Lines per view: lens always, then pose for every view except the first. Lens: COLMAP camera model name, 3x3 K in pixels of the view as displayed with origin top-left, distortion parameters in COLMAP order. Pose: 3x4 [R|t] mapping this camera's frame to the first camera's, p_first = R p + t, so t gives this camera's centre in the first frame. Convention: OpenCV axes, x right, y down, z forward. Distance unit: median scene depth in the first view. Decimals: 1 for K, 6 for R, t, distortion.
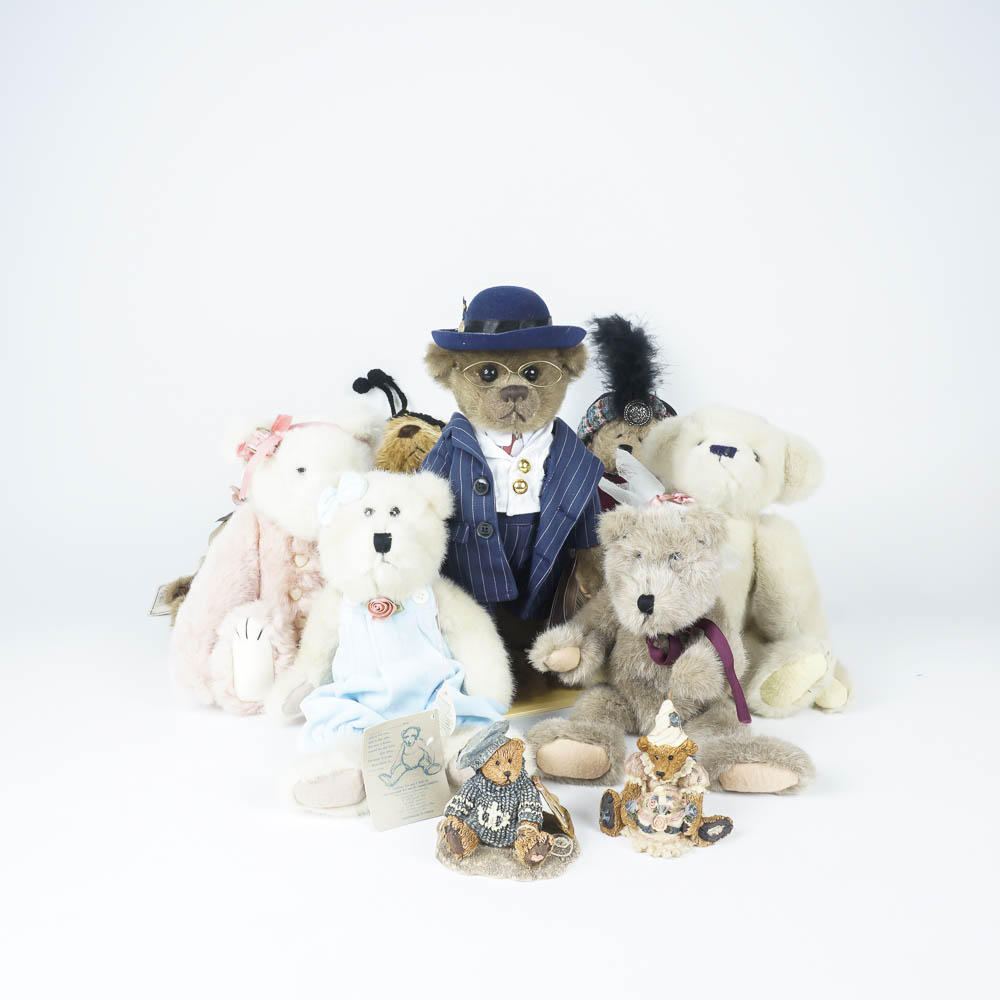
lens RADIAL K [[929.6, 0, 500.0], [0, 929.6, 500.0], [0, 0, 1]] dist [-0.079091, -0.001480]
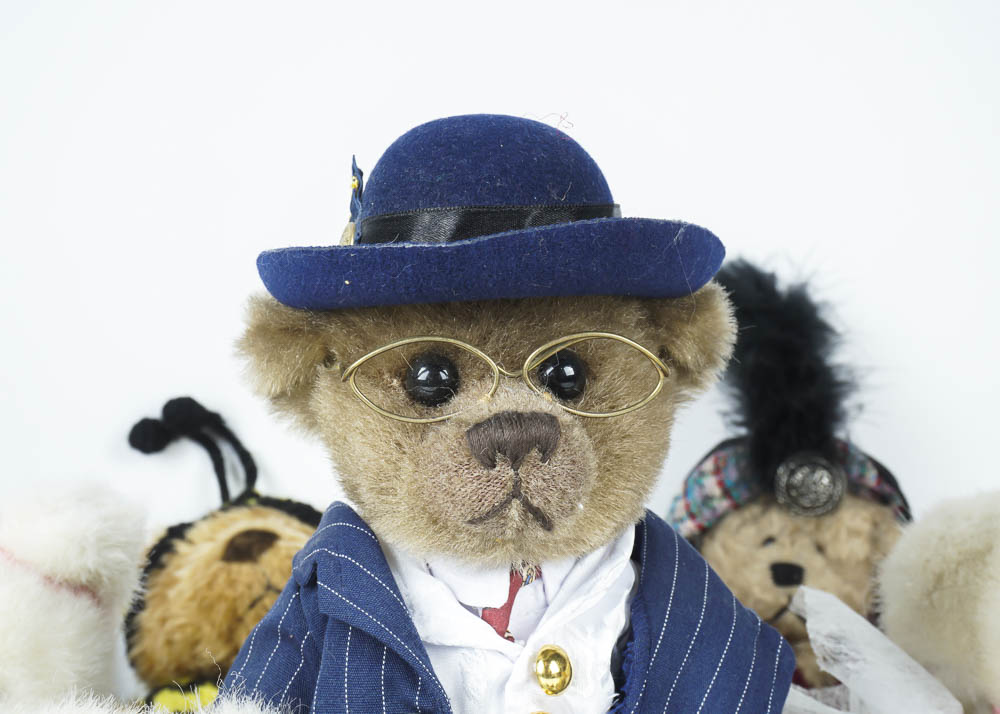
lens RADIAL K [[1386.1, 0, 500.0], [0, 1386.1, 357.0], [0, 0, 1]] dist [-0.096855, -0.012002]
pose [[0.999618, -0.024732, 0.012375, 0.005827], [0.026572, 0.982955, -0.181915, -0.059041], [-0.007664, 0.182175, 0.983236, 0.551795]]
